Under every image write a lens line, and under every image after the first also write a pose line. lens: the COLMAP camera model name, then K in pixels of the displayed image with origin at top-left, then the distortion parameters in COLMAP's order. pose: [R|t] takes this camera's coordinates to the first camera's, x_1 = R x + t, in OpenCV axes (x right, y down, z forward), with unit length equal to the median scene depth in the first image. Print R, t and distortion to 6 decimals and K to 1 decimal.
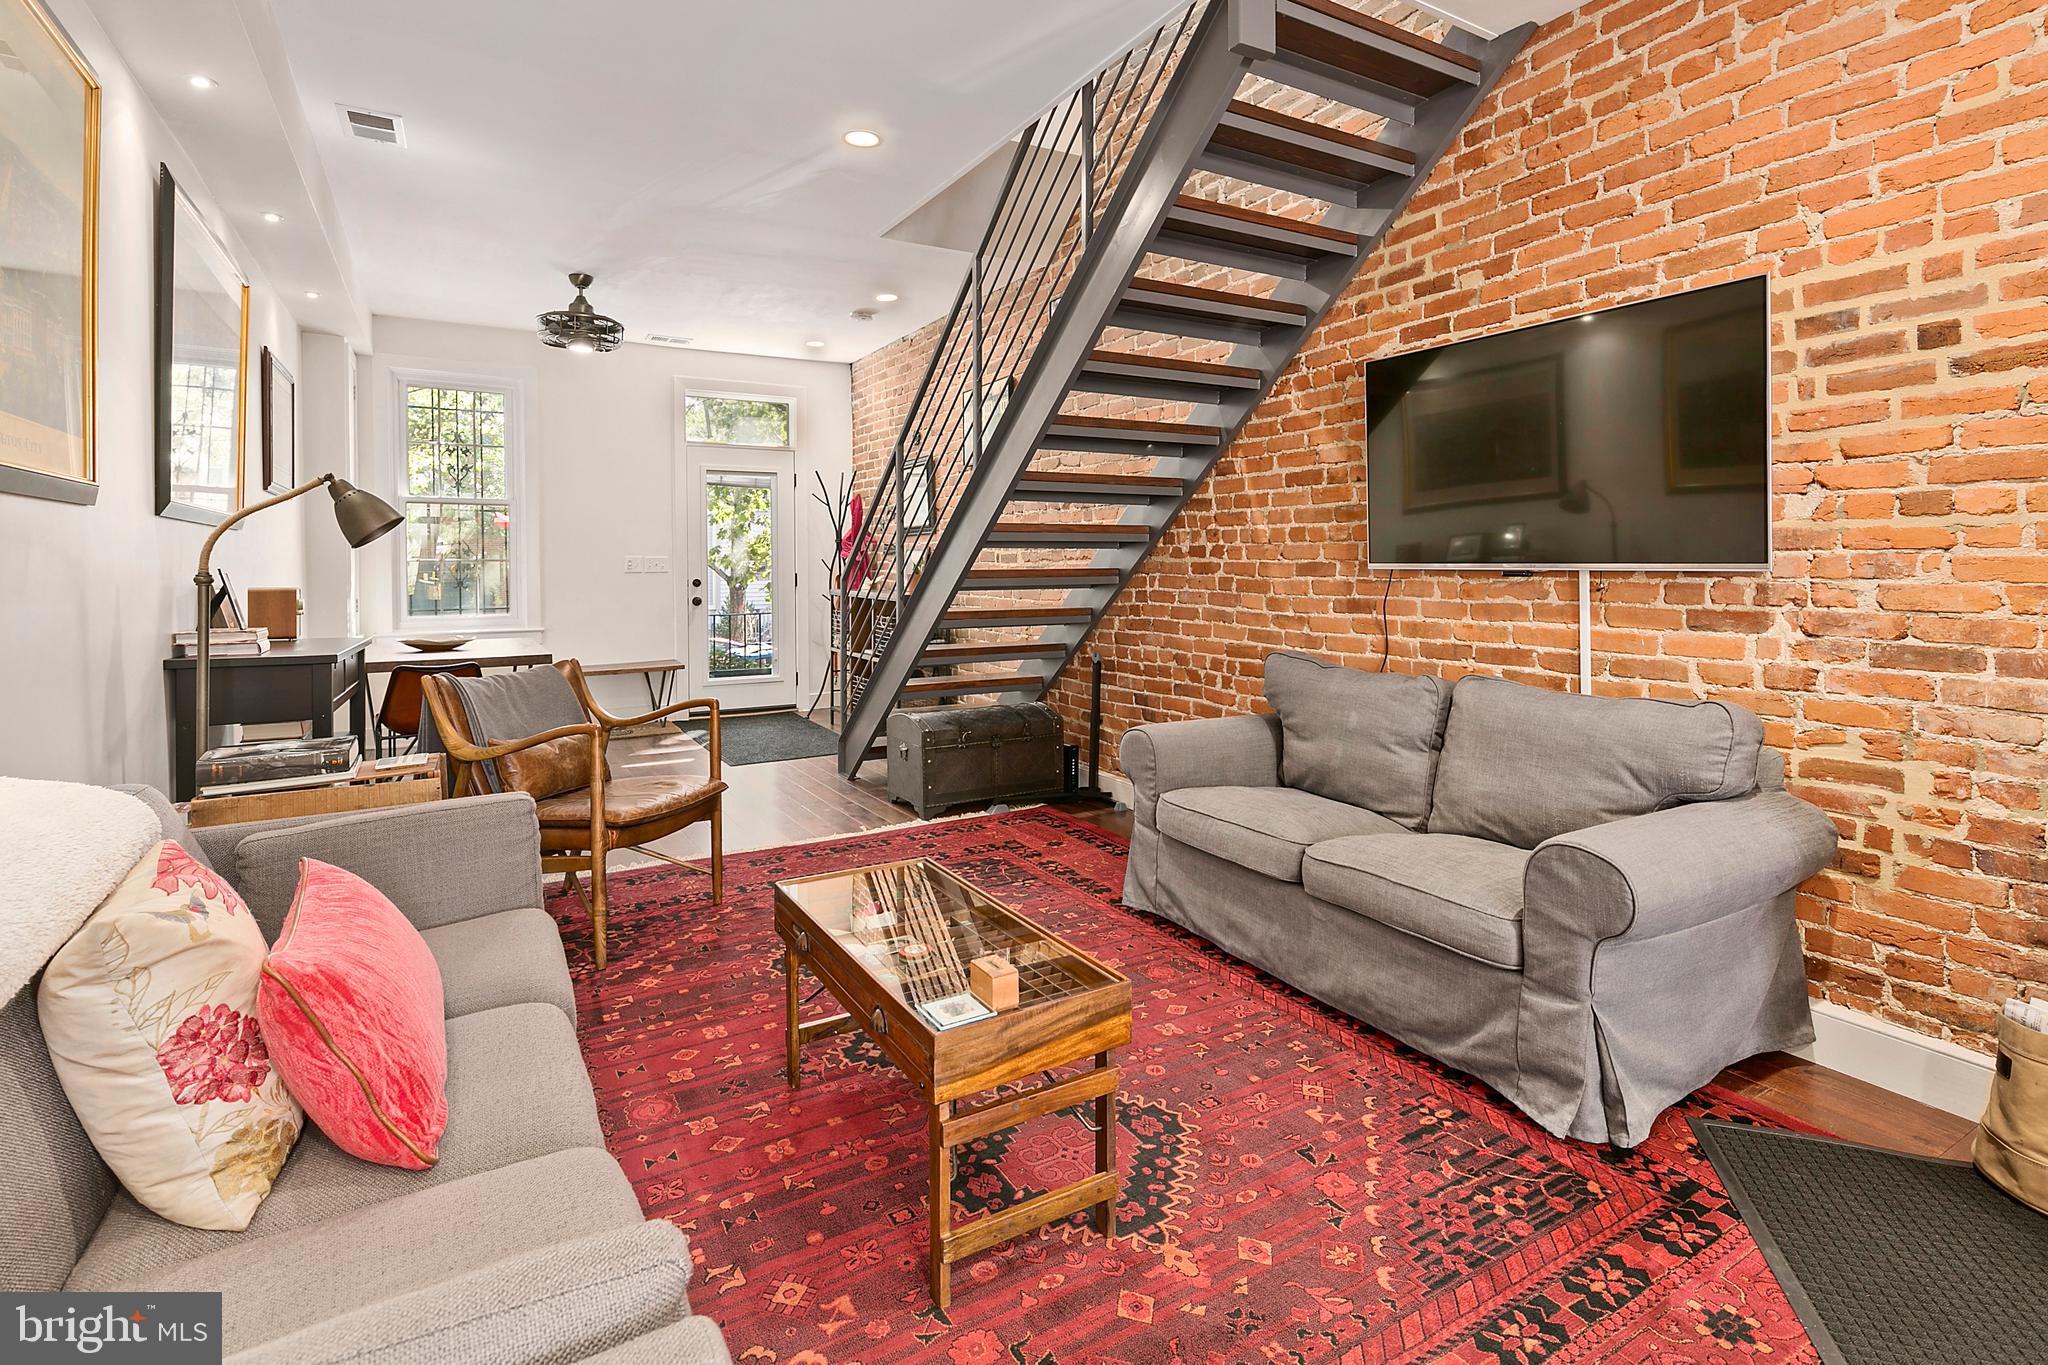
lens RADIAL K [[995.8, 0, 1047.8], [0, 995.8, 572.3], [0, 0, 1]] dist [0.006436, -0.005367]
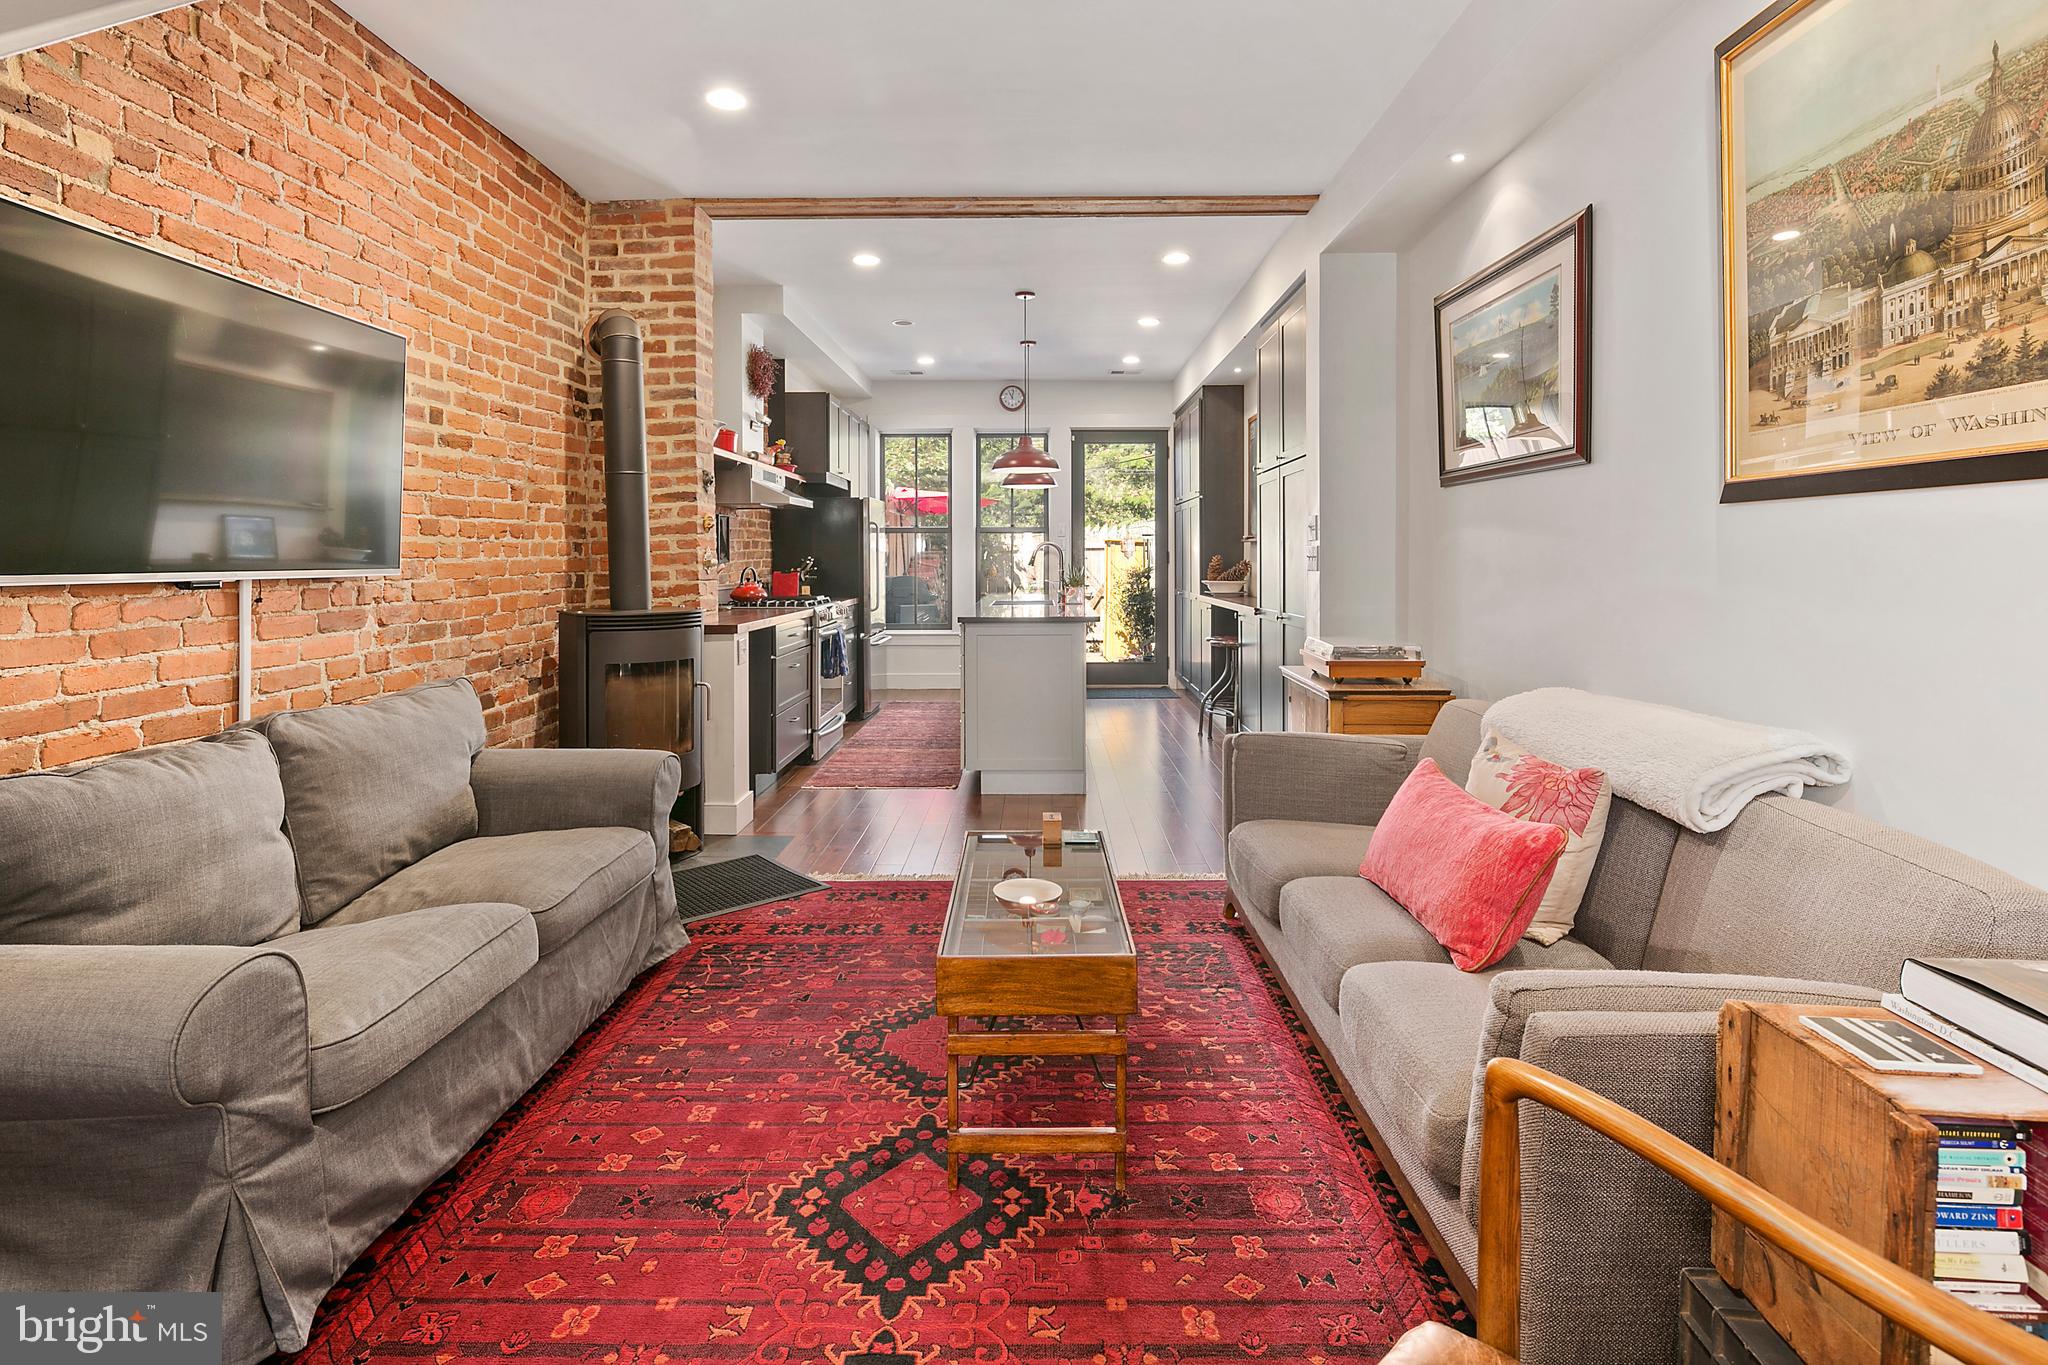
lens RADIAL K [[995.8, 0, 1028.0], [0, 995.8, 563.0], [0, 0, 1]] dist [0.006436, -0.005367]
pose [[-0.854447, 0.001336, 0.519537, -0.533923], [0.009756, 0.999862, 0.013473, -0.022927], [-0.519447, 0.016580, -0.854342, 1.490814]]
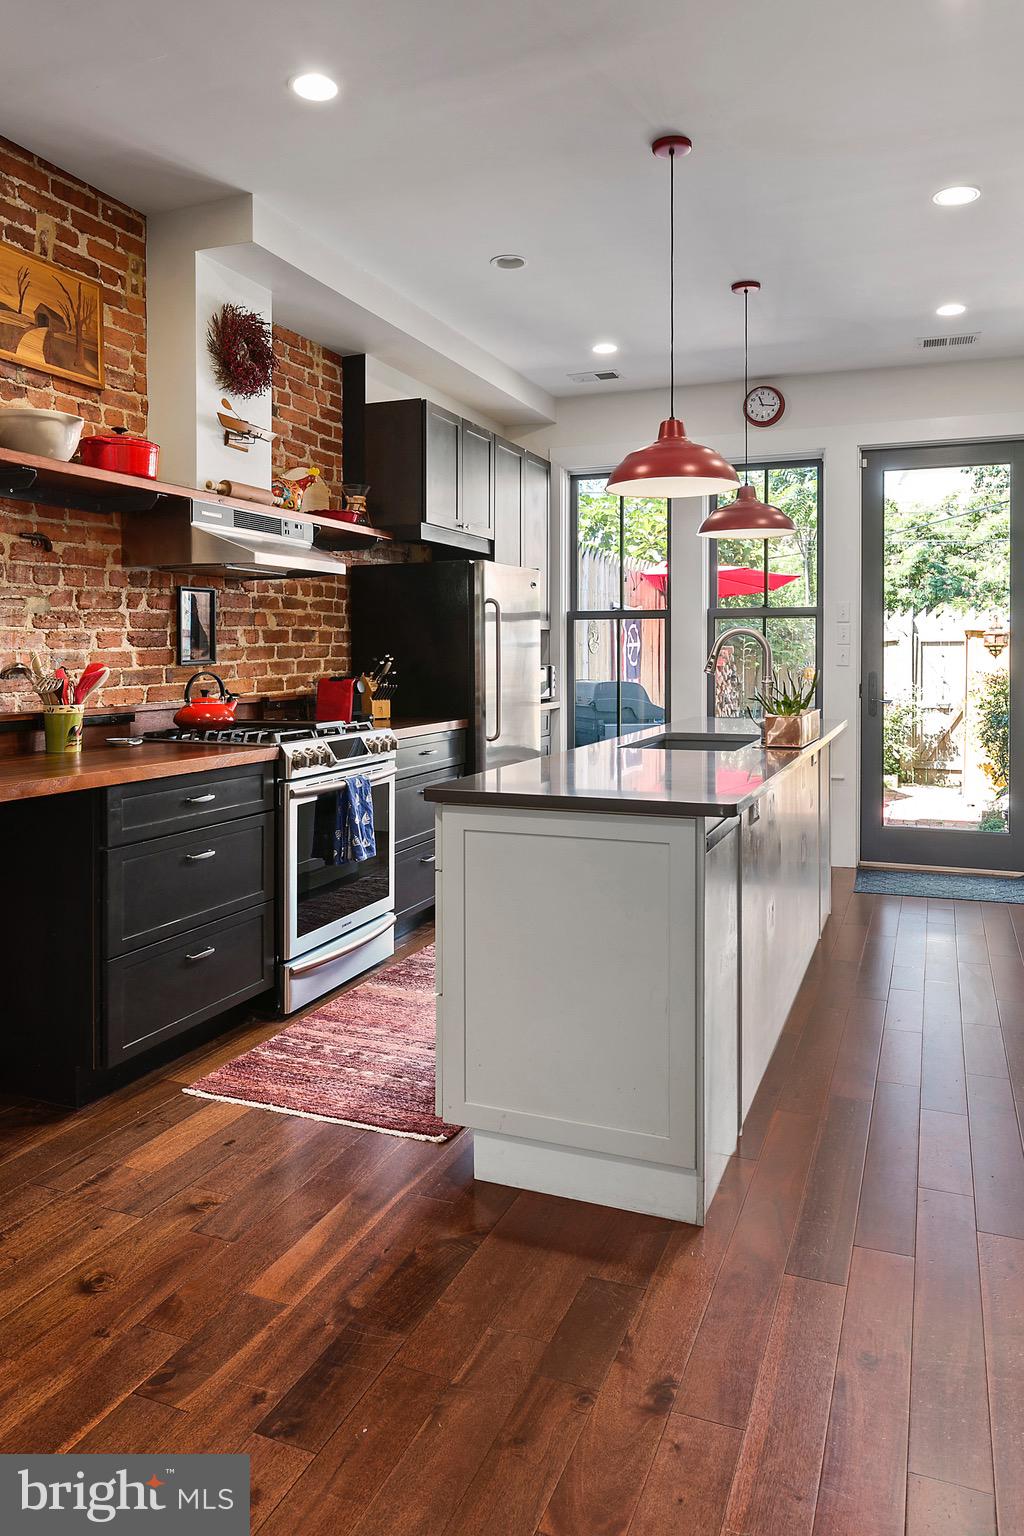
lens RADIAL K [[1048.7, 0, 511.4], [0, 1048.7, 657.9], [0, 0, 1]] dist [-0.008817, -0.003996]
pose [[-0.604014, -0.001455, 0.796972, -0.211587], [0.009470, 0.999915, 0.009003, -0.017690], [-0.796917, 0.012986, -0.603949, 0.427741]]
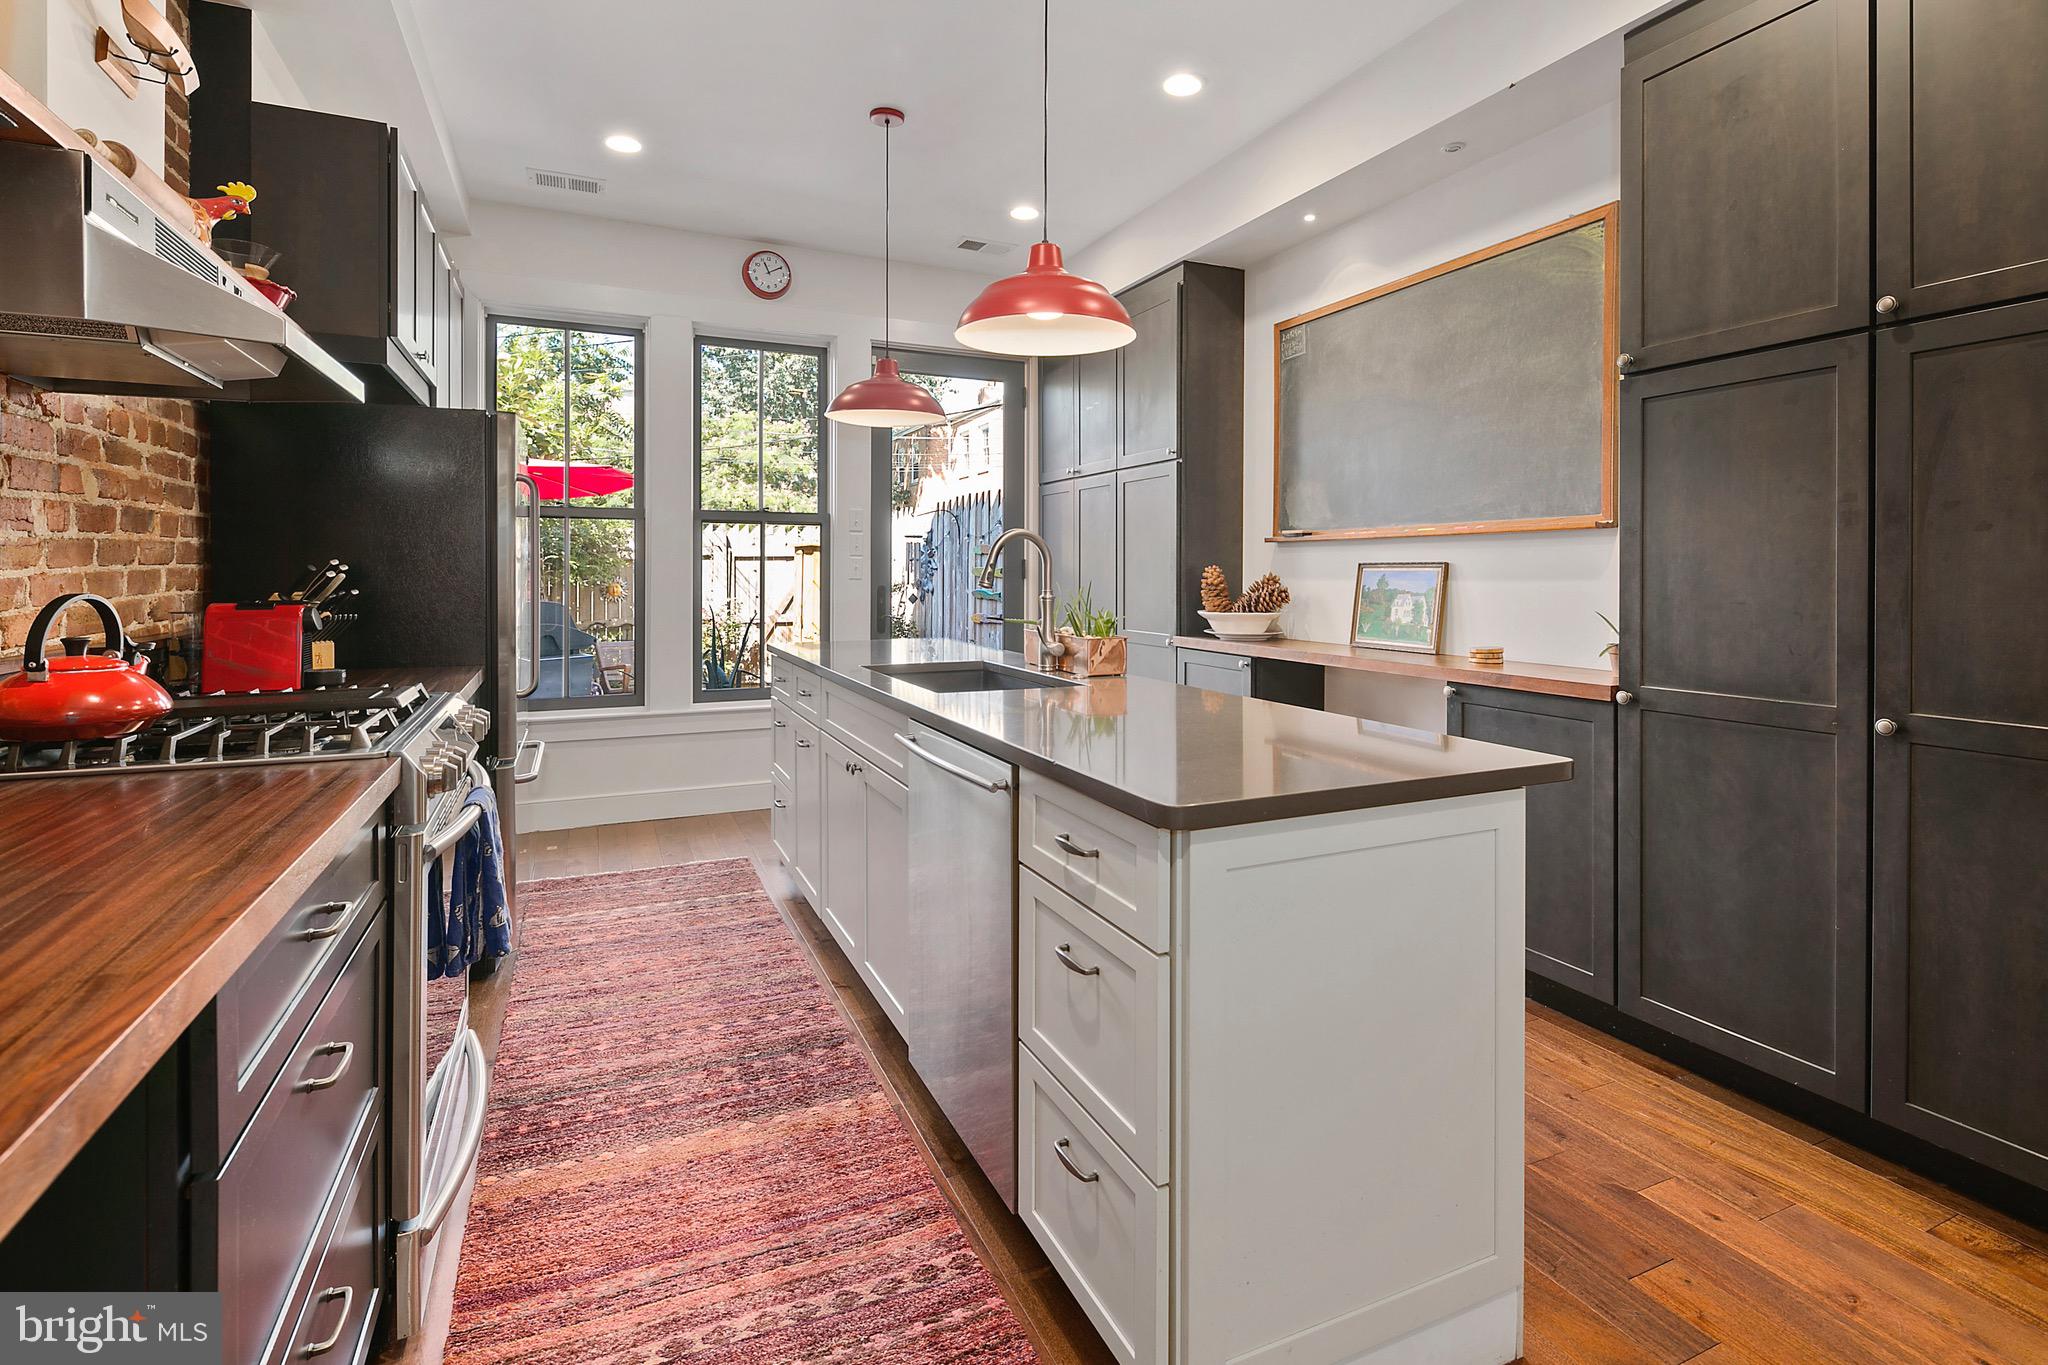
lens RADIAL K [[995.8, 0, 1043.1], [0, 995.8, 575.5], [0, 0, 1]] dist [0.006436, -0.005367]
pose [[-0.994735, -0.001275, 0.102474, 0.581174], [0.000079, 0.999913, 0.013212, -0.007180], [-0.102482, 0.013151, -0.994648, 0.394332]]
